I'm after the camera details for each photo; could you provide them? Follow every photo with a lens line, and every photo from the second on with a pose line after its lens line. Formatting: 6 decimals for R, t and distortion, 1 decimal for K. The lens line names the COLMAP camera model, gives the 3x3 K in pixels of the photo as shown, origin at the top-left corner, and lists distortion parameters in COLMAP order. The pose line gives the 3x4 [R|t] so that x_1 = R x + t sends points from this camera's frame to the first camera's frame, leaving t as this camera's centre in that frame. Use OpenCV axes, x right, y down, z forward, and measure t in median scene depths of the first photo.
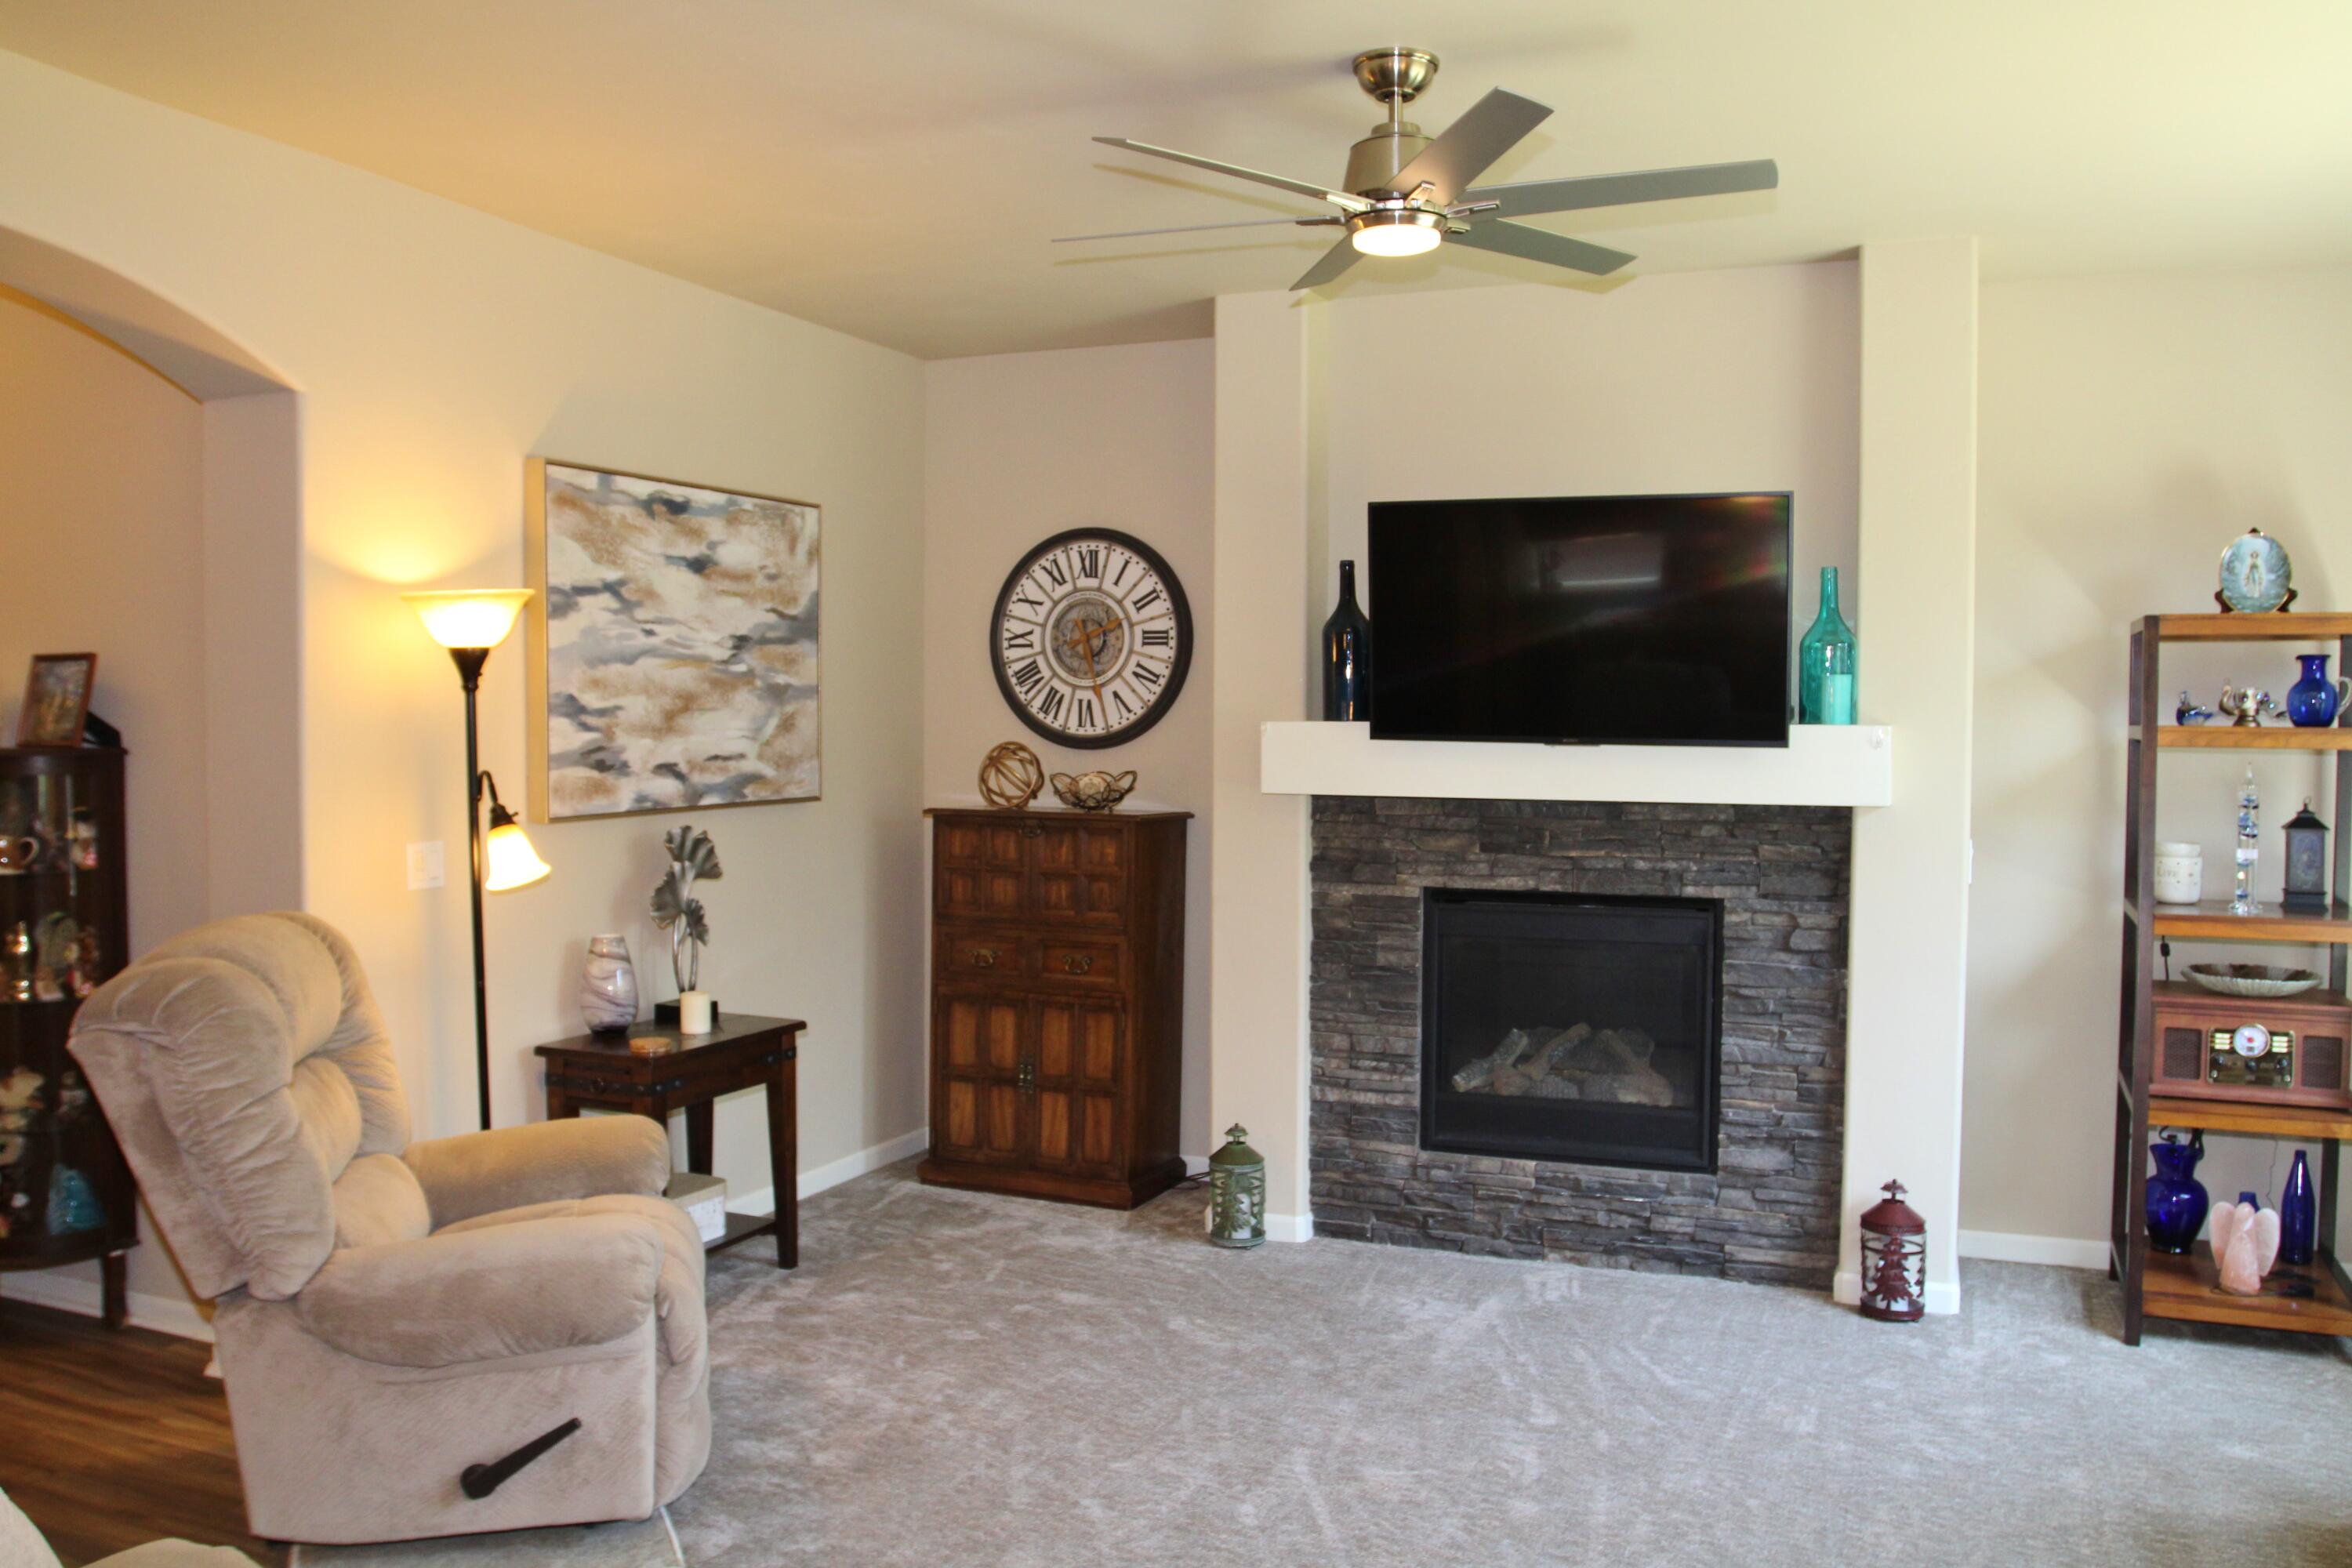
lens RADIAL K [[1868.3, 0, 1184.2], [0, 1868.3, 795.8], [0, 0, 1]] dist [-0.061739, 0.035009]
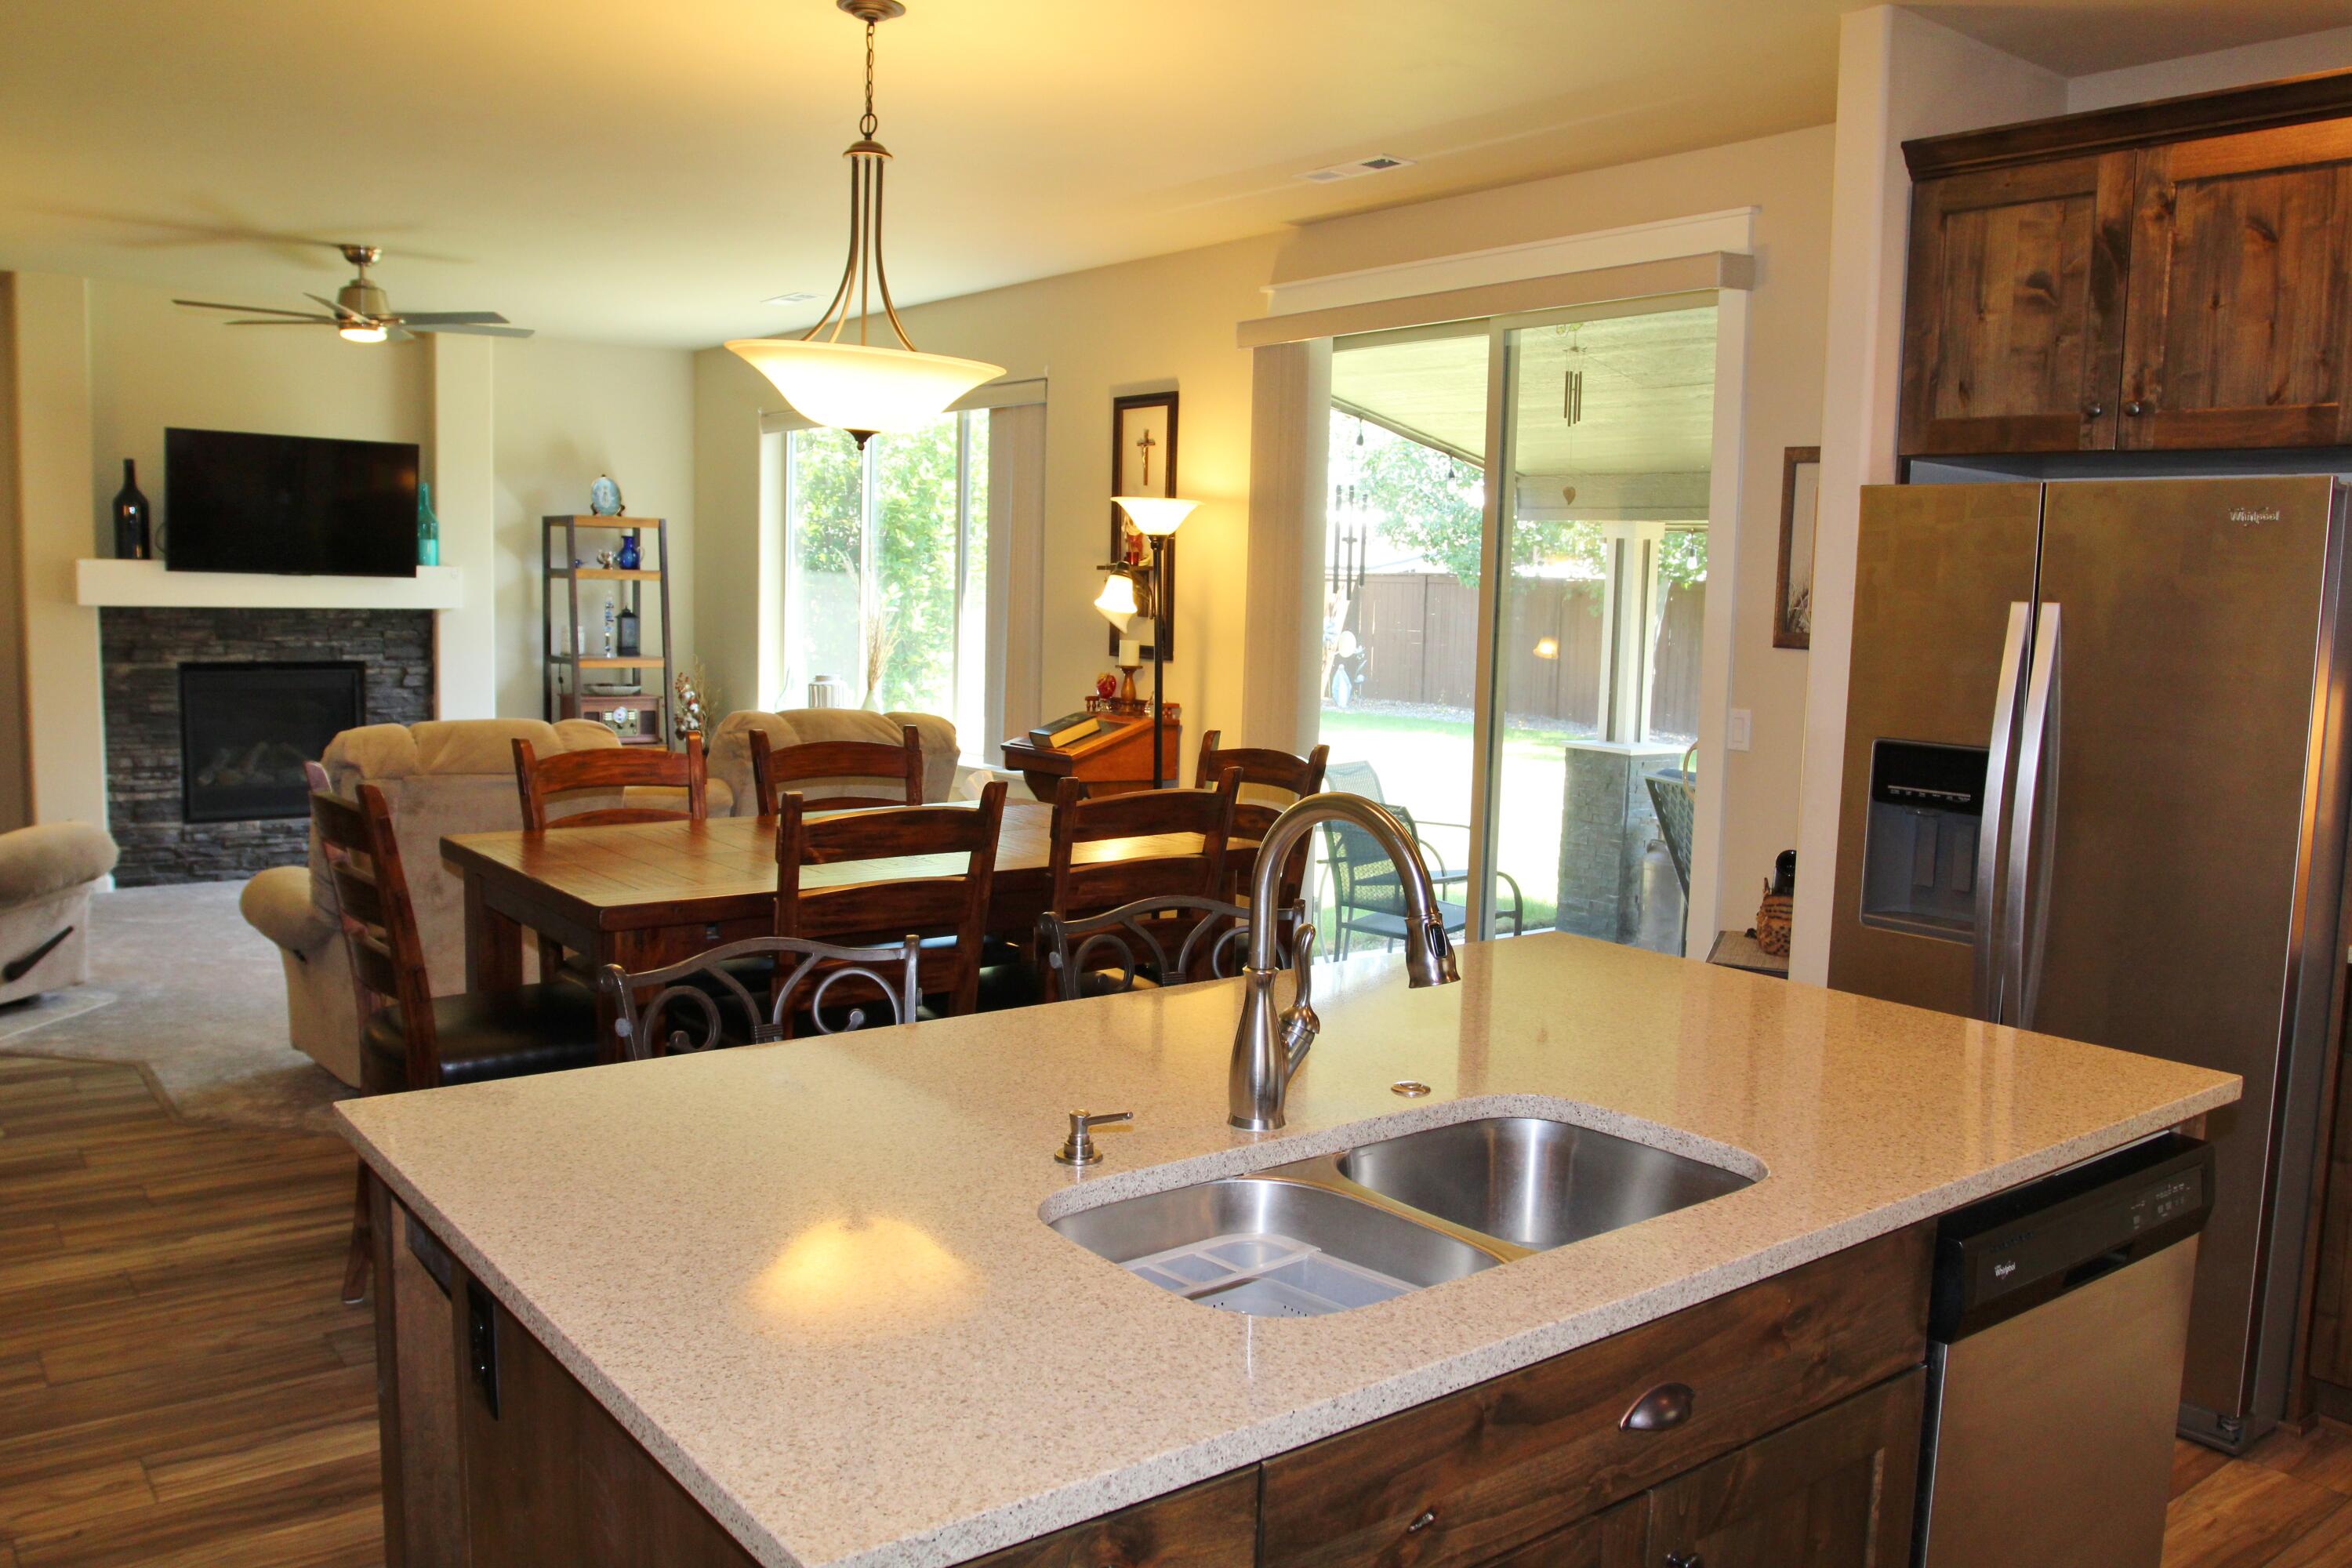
lens RADIAL K [[1868.3, 0, 1186.1], [0, 1868.3, 783.7], [0, 0, 1]] dist [-0.061739, 0.035009]
pose [[0.500144, -0.085751, 0.861686, -0.836433], [0.011773, 0.995666, 0.092251, 0.016547], [-0.865862, -0.035994, 0.498986, -0.575962]]
